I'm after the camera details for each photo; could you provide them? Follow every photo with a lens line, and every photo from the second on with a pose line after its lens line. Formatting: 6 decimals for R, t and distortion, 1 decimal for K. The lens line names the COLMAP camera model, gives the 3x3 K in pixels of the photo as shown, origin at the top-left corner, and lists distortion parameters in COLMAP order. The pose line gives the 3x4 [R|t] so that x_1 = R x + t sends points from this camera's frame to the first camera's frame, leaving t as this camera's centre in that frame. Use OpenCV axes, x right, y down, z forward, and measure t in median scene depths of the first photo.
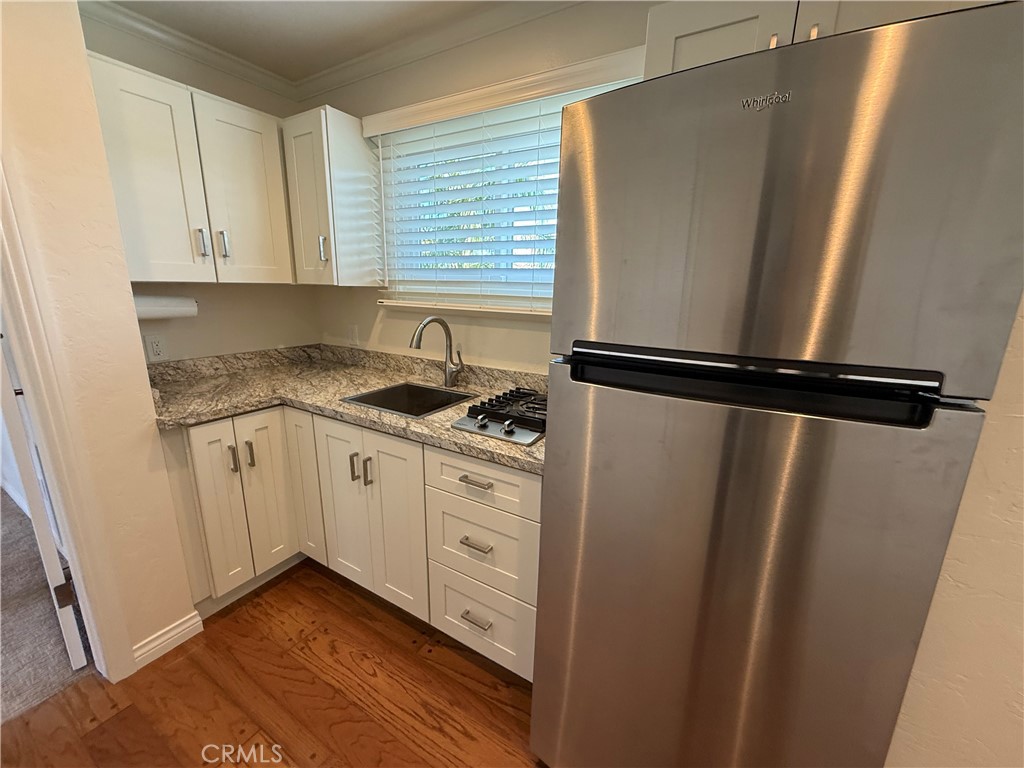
lens RADIAL K [[409.7, 0, 509.5], [0, 409.7, 384.0], [0, 0, 1]] dist [0.002018, 0.000067]
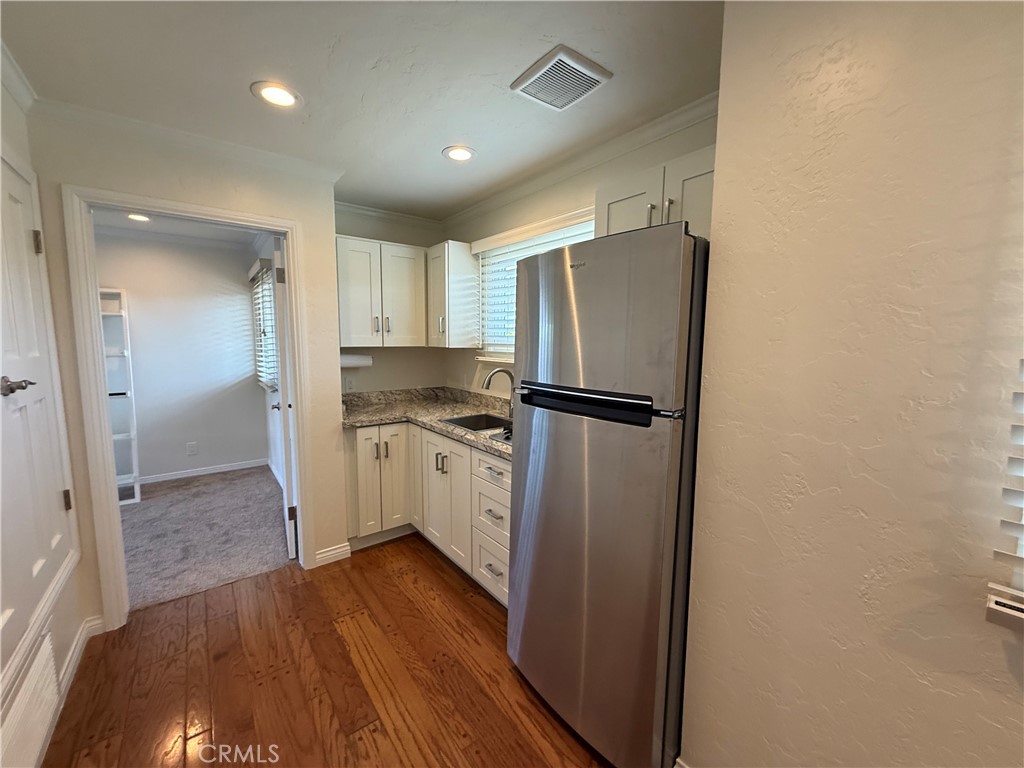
lens RADIAL K [[409.7, 0, 509.5], [0, 409.7, 384.0], [0, 0, 1]] dist [0.002018, 0.000067]
pose [[0.930780, 0.026532, -0.364615, 0.420179], [-0.074560, 0.990177, -0.118284, 0.069738], [0.357895, 0.137282, 0.923615, -0.374517]]
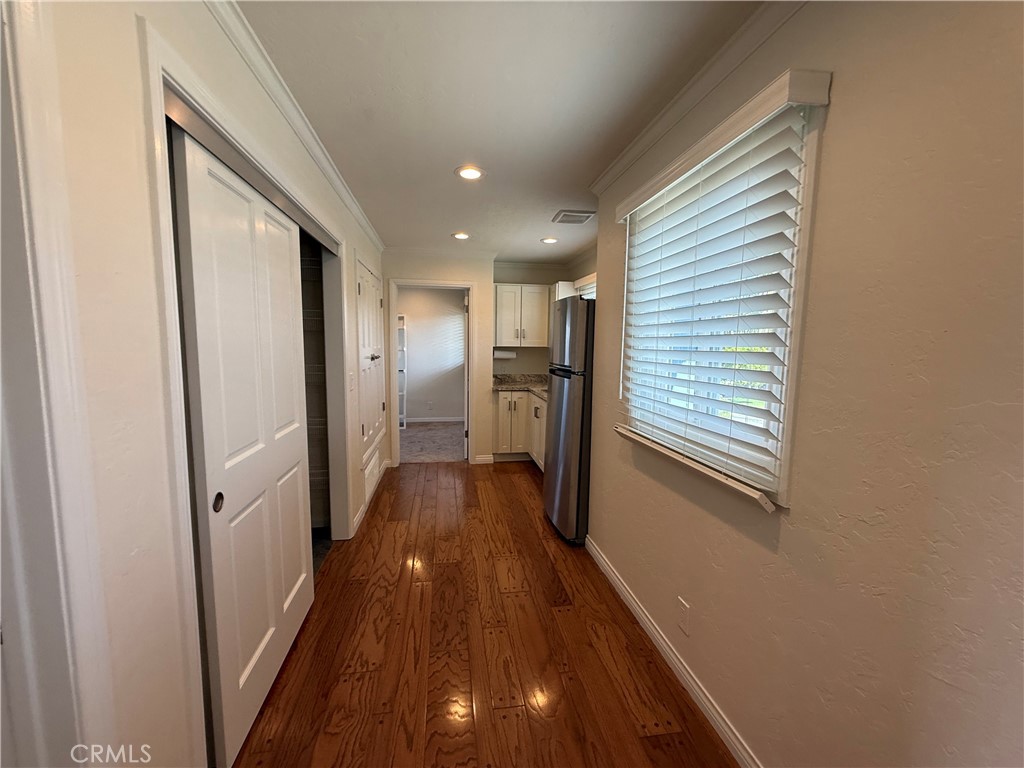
lens RADIAL K [[409.7, 0, 509.5], [0, 409.7, 384.0], [0, 0, 1]] dist [0.002018, 0.000067]
pose [[0.644039, 0.067529, -0.762007, 1.523304], [-0.178984, 0.981750, -0.064272, 0.216910], [0.743760, 0.177781, 0.644372, -0.898515]]
